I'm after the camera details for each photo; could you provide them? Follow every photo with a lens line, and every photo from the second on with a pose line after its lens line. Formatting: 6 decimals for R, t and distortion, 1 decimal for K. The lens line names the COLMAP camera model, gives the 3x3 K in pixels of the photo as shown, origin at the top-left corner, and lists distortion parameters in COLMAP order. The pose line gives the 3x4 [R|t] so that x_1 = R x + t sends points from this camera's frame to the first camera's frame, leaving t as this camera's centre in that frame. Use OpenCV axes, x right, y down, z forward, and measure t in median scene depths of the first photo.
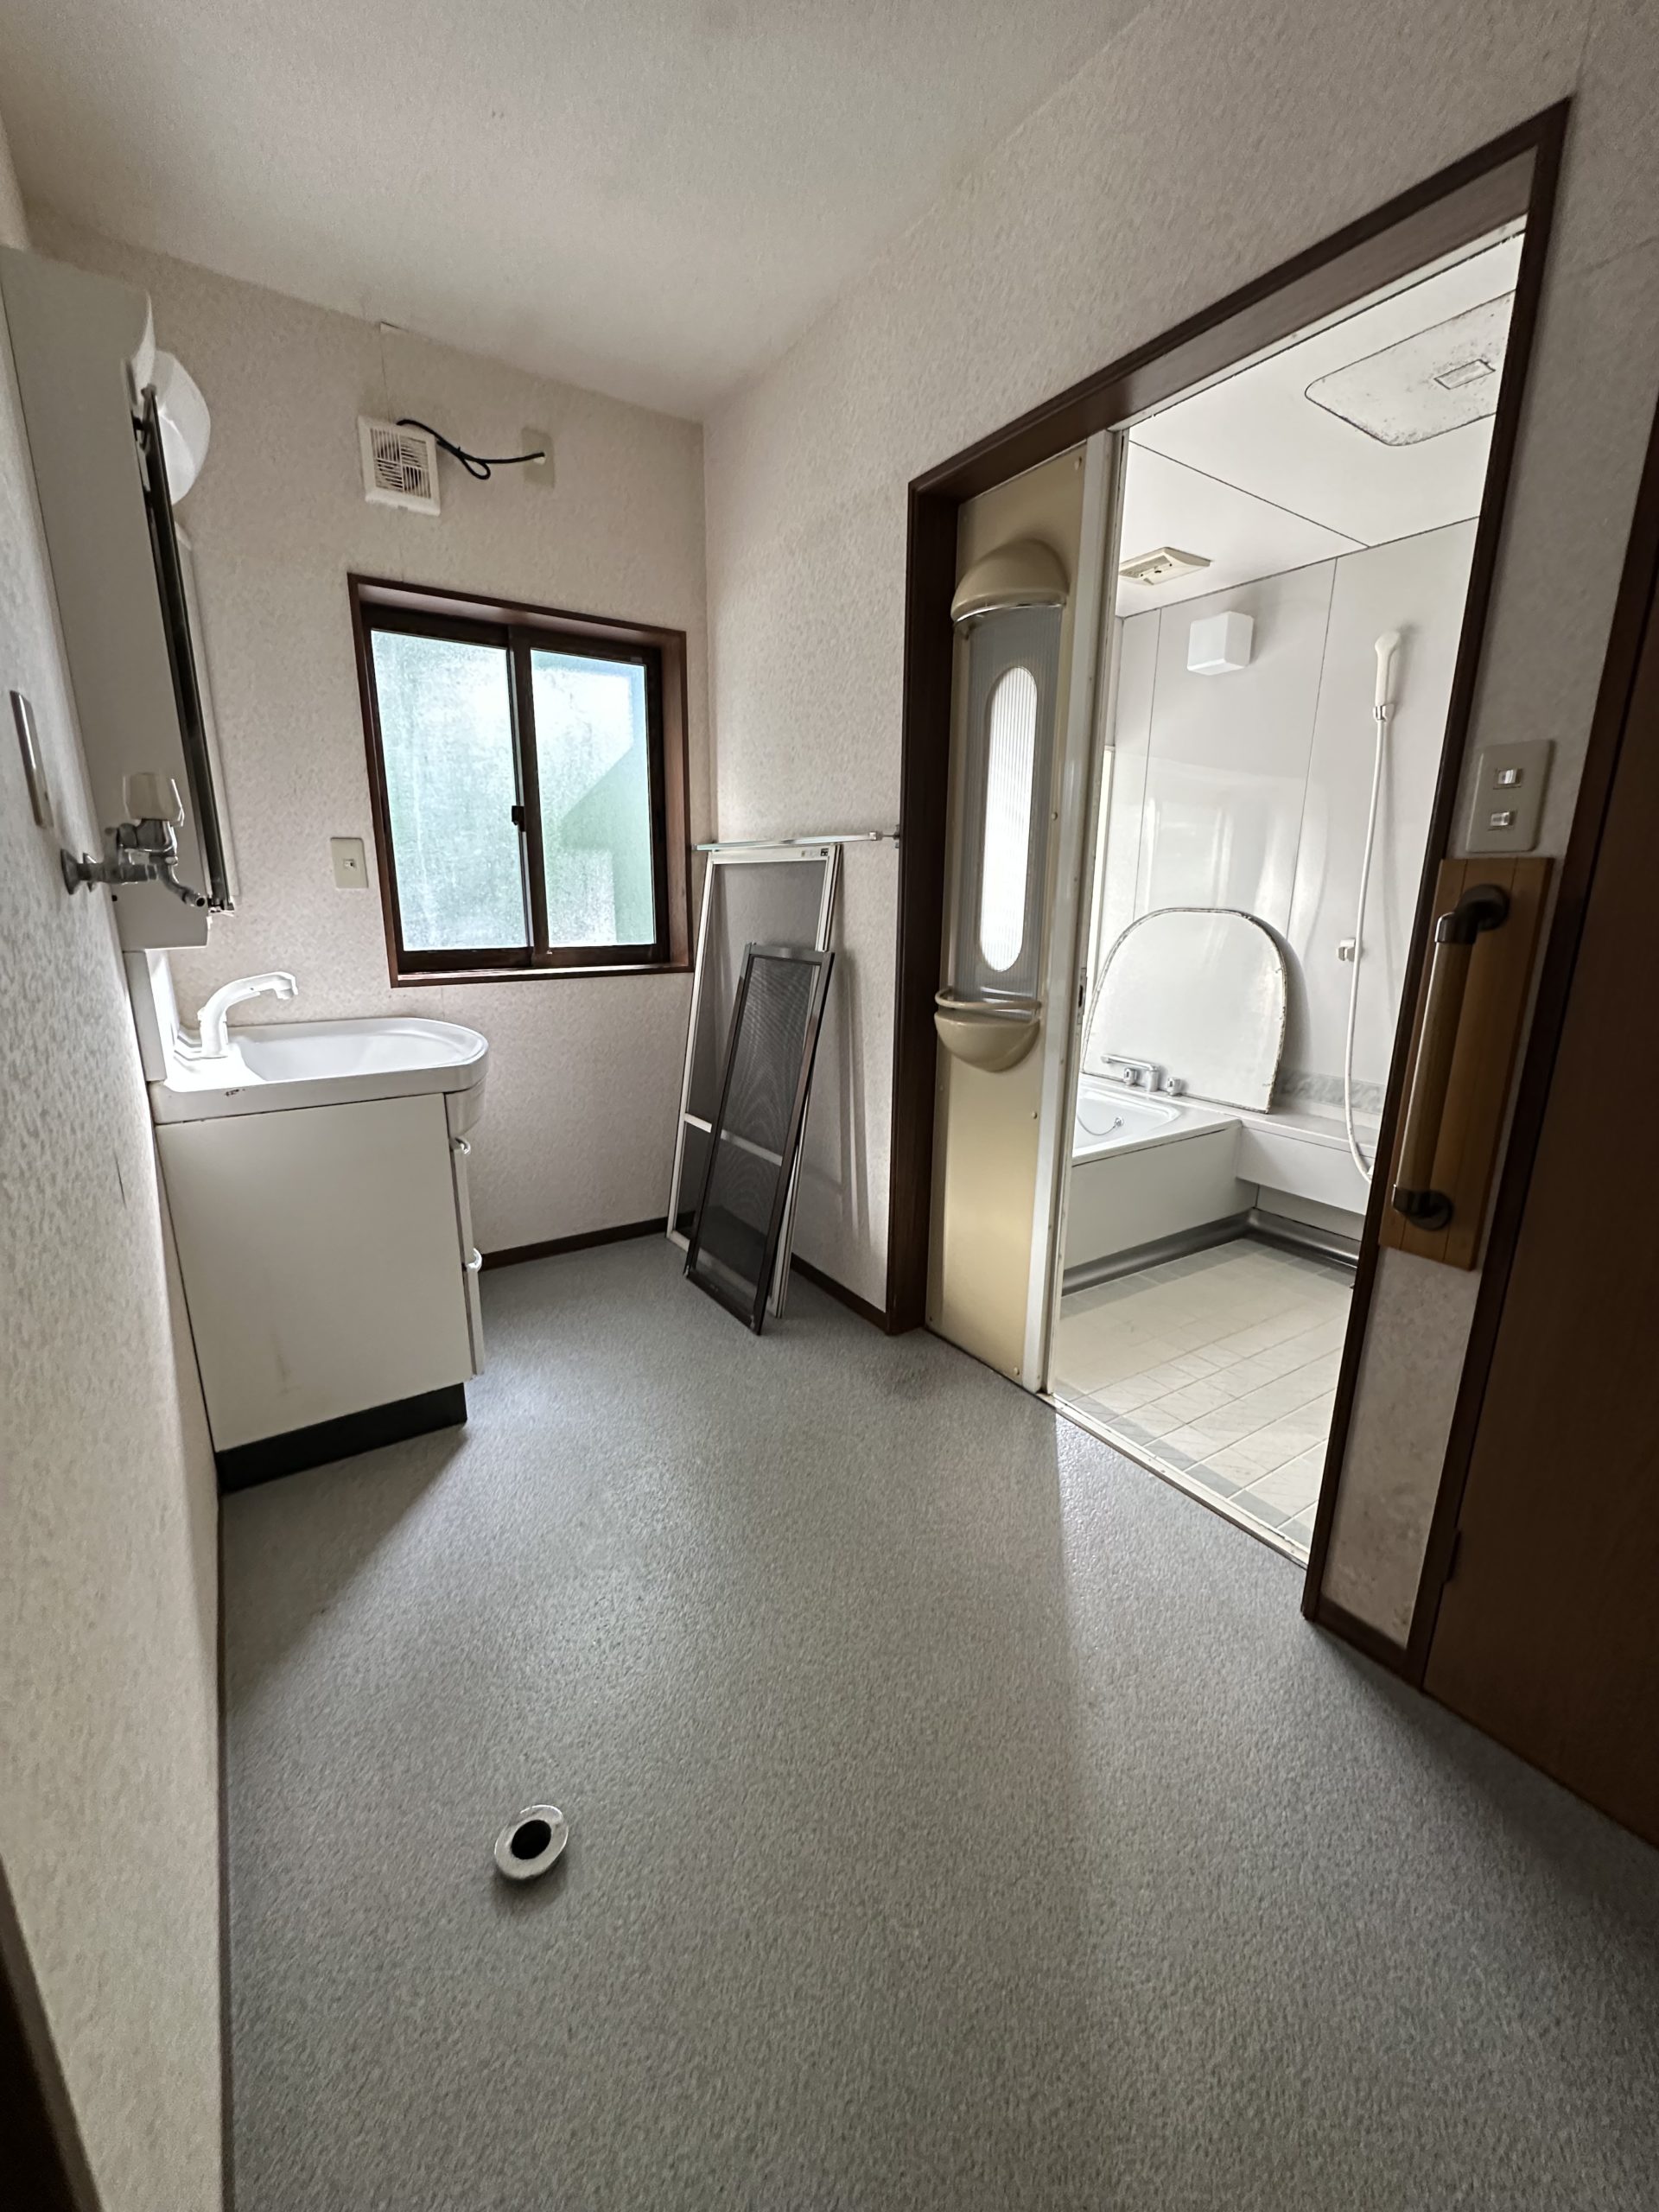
lens RADIAL K [[892.0, 0, 833.8], [0, 892.0, 1111.4], [0, 0, 1]] dist [-0.000695, -0.000046]
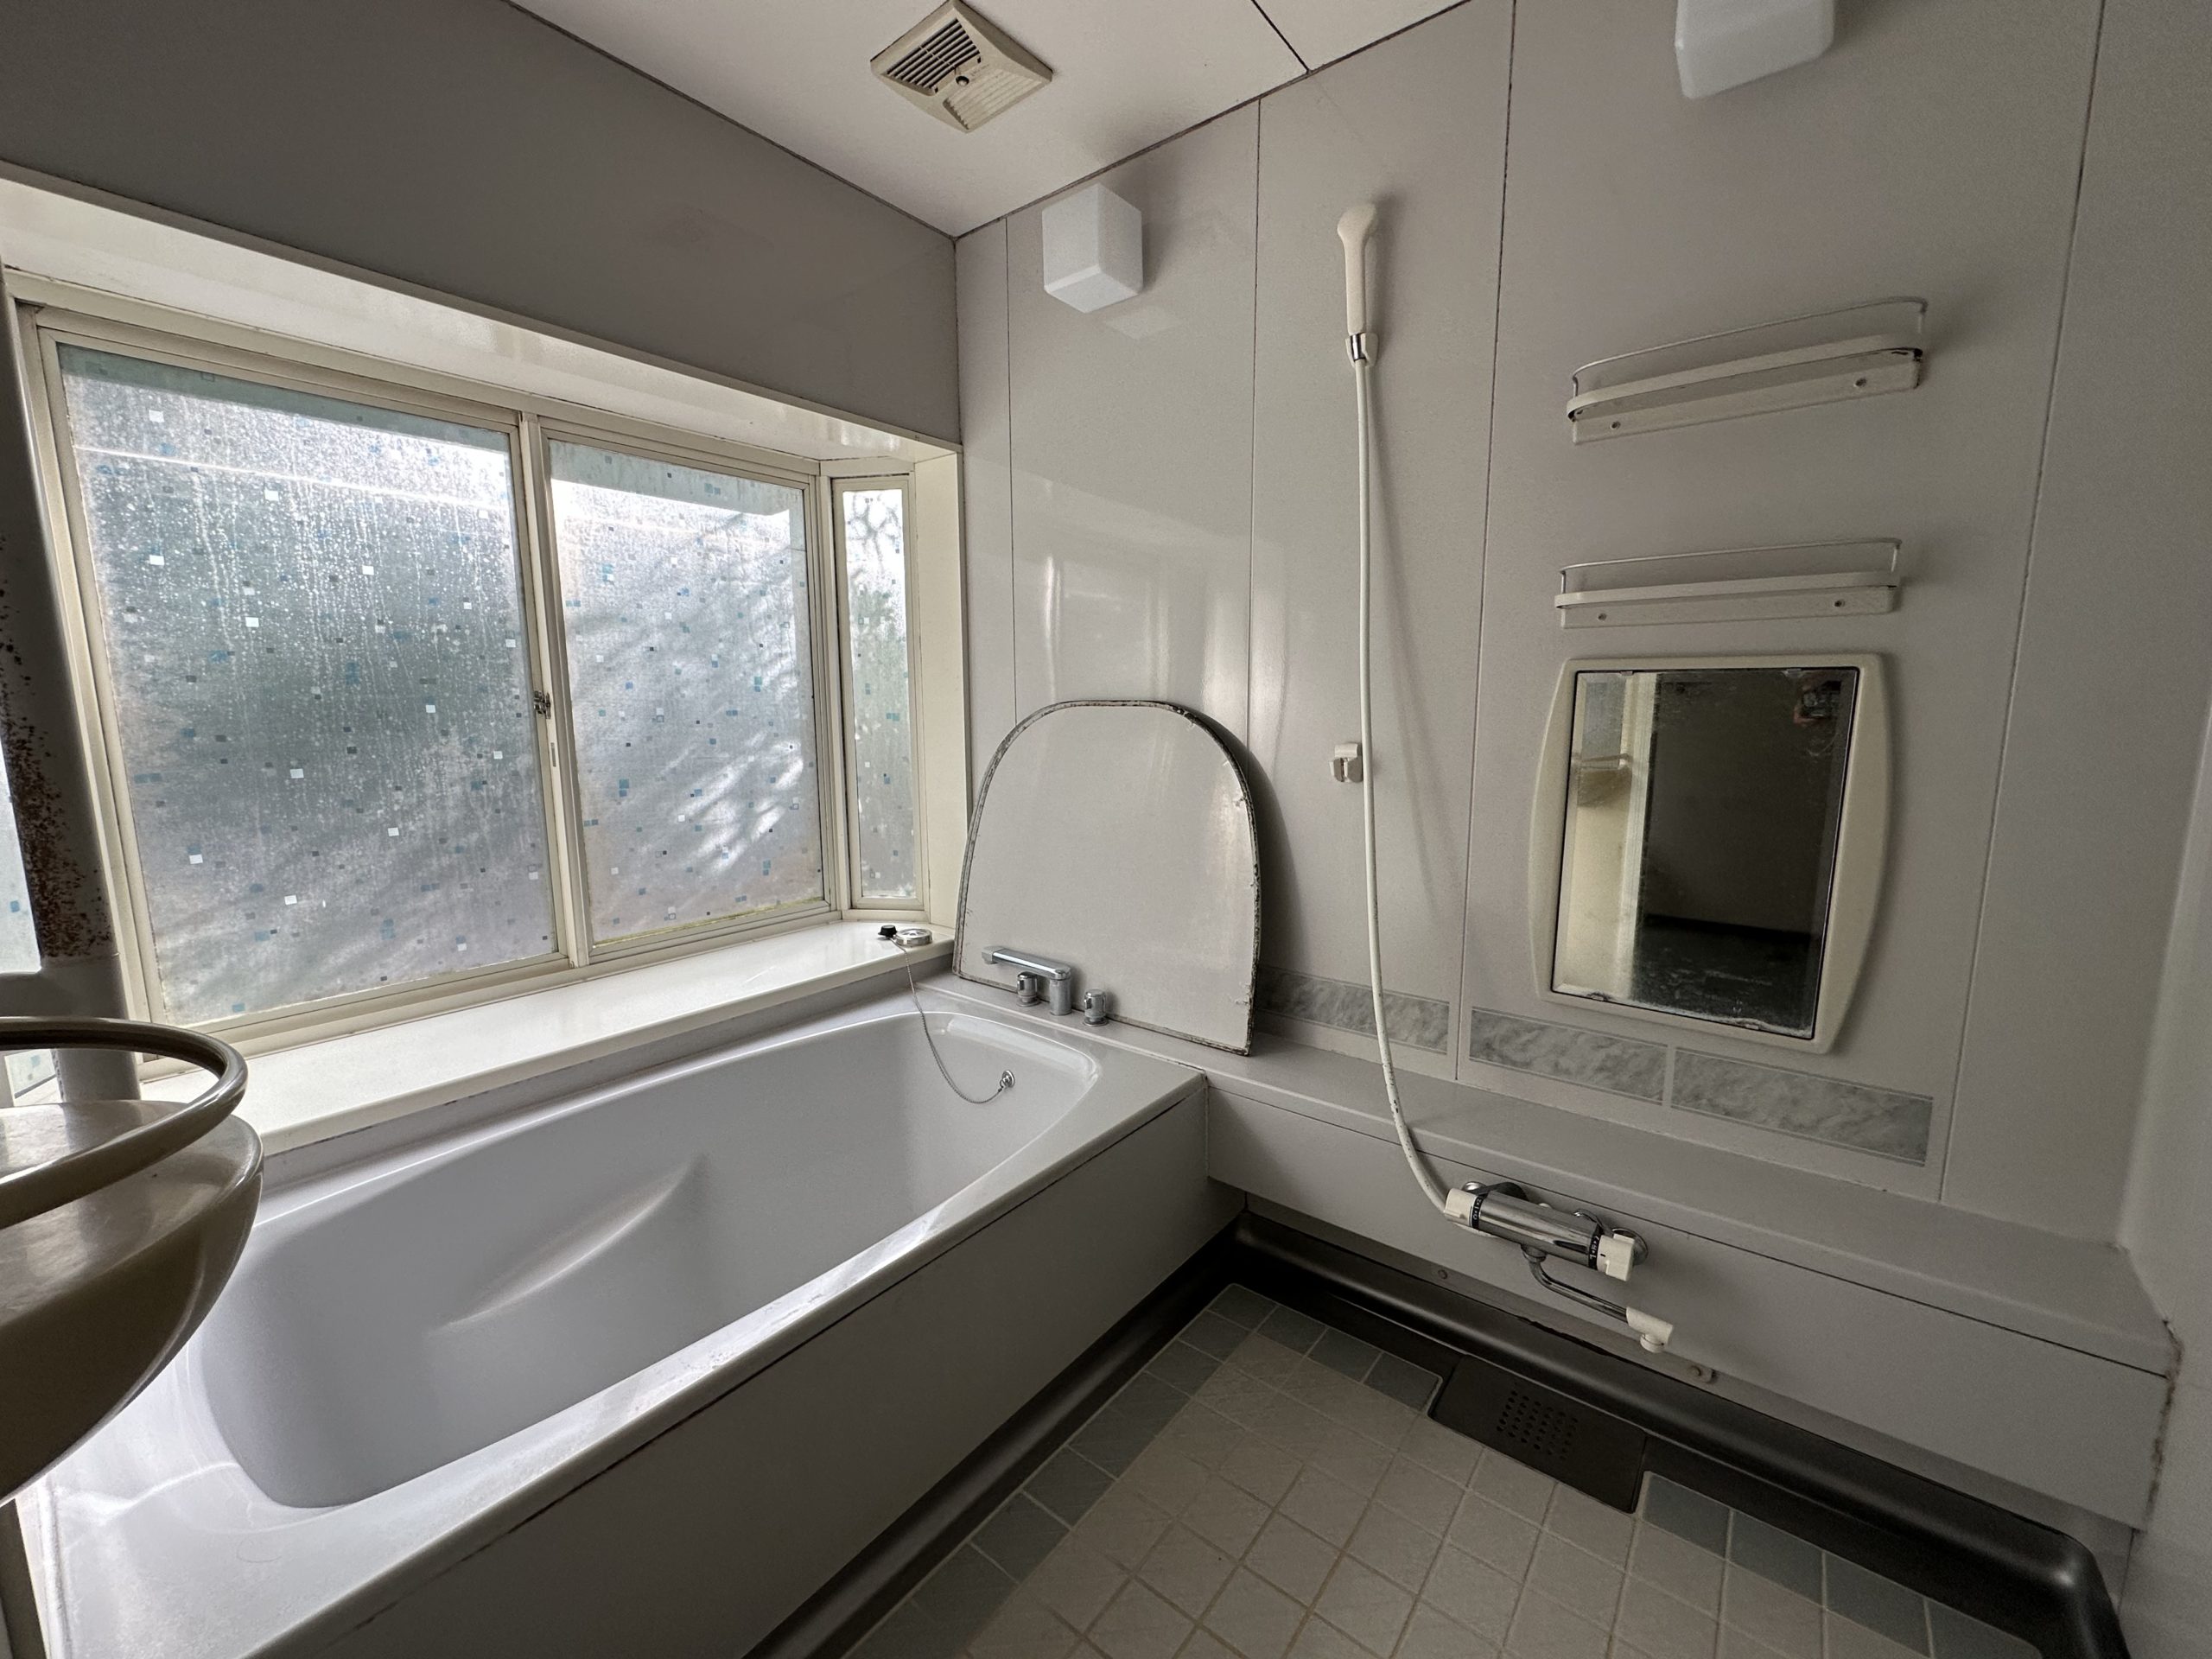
lens RADIAL K [[892.0, 0, 1105.7], [0, 892.0, 830.5], [0, 0, 1]] dist [-0.000695, -0.000046]
pose [[0.953330, -0.055622, 0.296762, 0.240306], [0.087302, 0.991682, -0.094582, -0.090924], [-0.289033, 0.116076, 0.950256, 0.473969]]
